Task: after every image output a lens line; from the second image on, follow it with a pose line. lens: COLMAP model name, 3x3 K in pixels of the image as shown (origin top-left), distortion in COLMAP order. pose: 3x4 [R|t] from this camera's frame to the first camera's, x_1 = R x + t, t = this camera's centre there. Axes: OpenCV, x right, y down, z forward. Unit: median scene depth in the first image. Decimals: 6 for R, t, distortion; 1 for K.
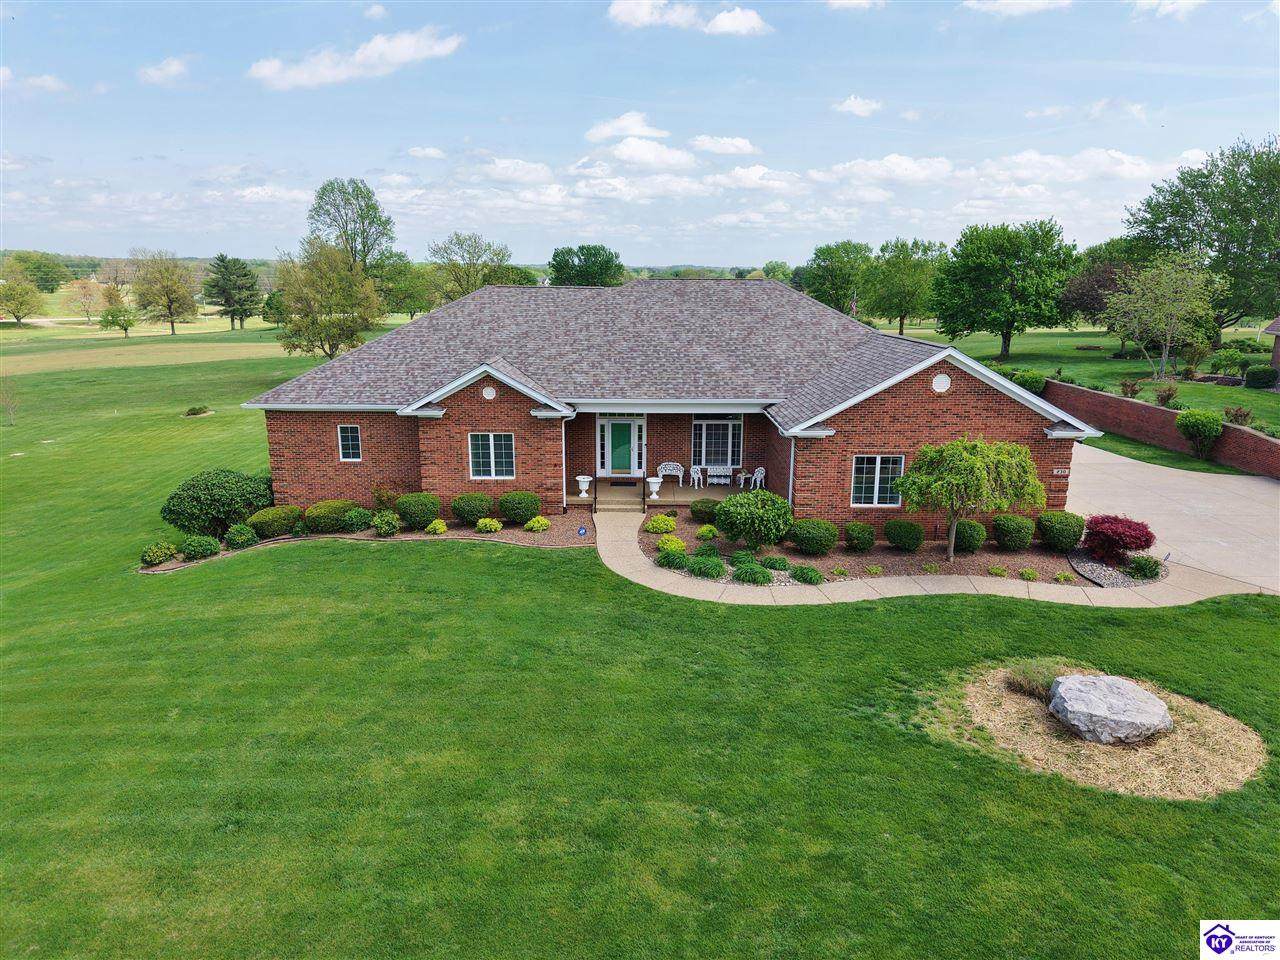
lens RADIAL K [[862.8, 0, 640.0], [0, 862.8, 480.0], [0, 0, 1]] dist [0.034821, -0.021268]
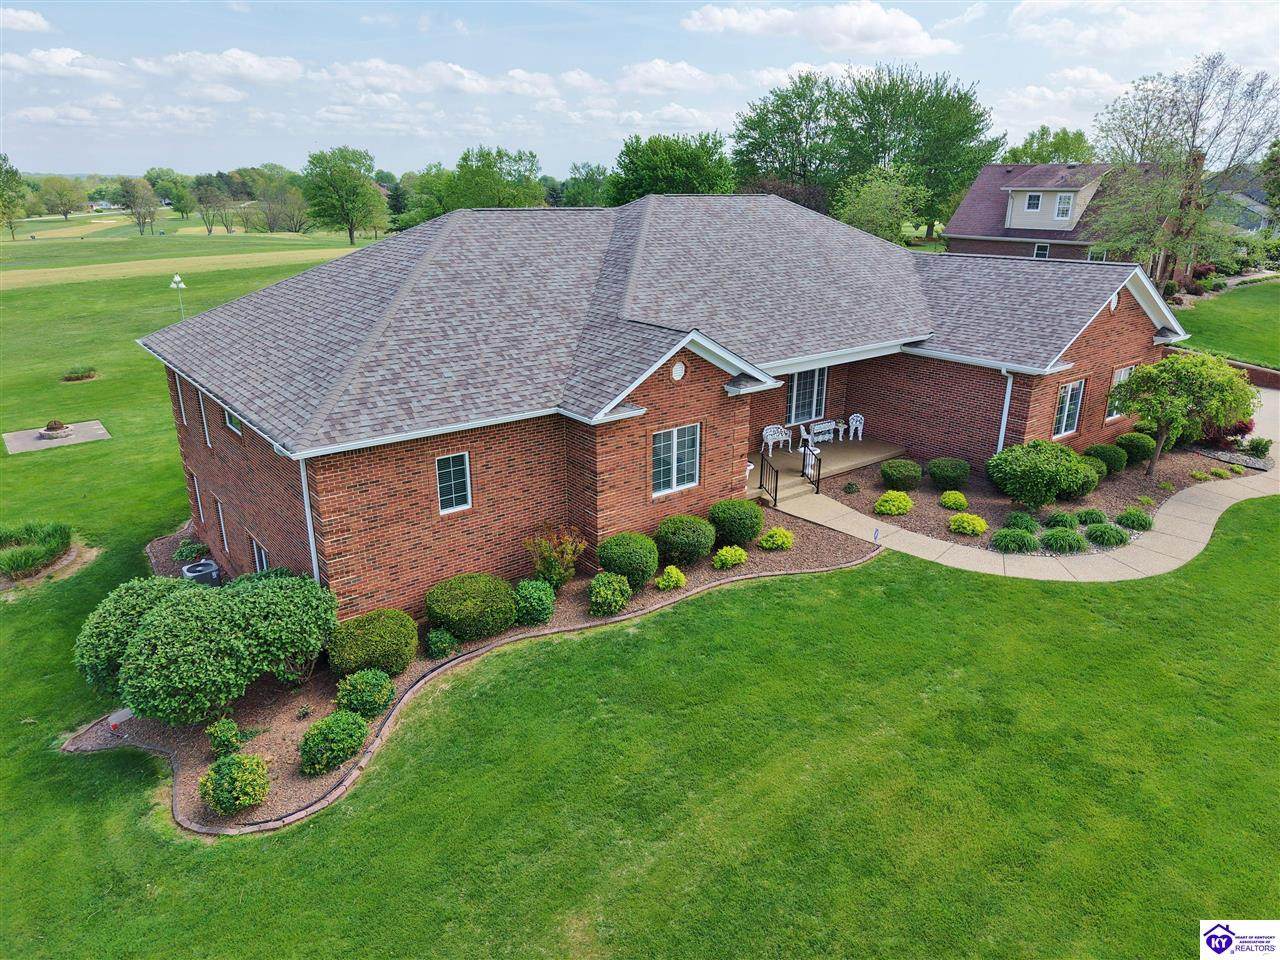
lens RADIAL K [[862.8, 0, 640.0], [0, 862.8, 480.0], [0, 0, 1]] dist [0.034821, -0.021268]
pose [[0.791659, -0.204596, 0.575689, -0.596719], [0.148704, 0.978452, 0.143244, -0.115580], [-0.592591, -0.027793, 0.805024, 0.445318]]
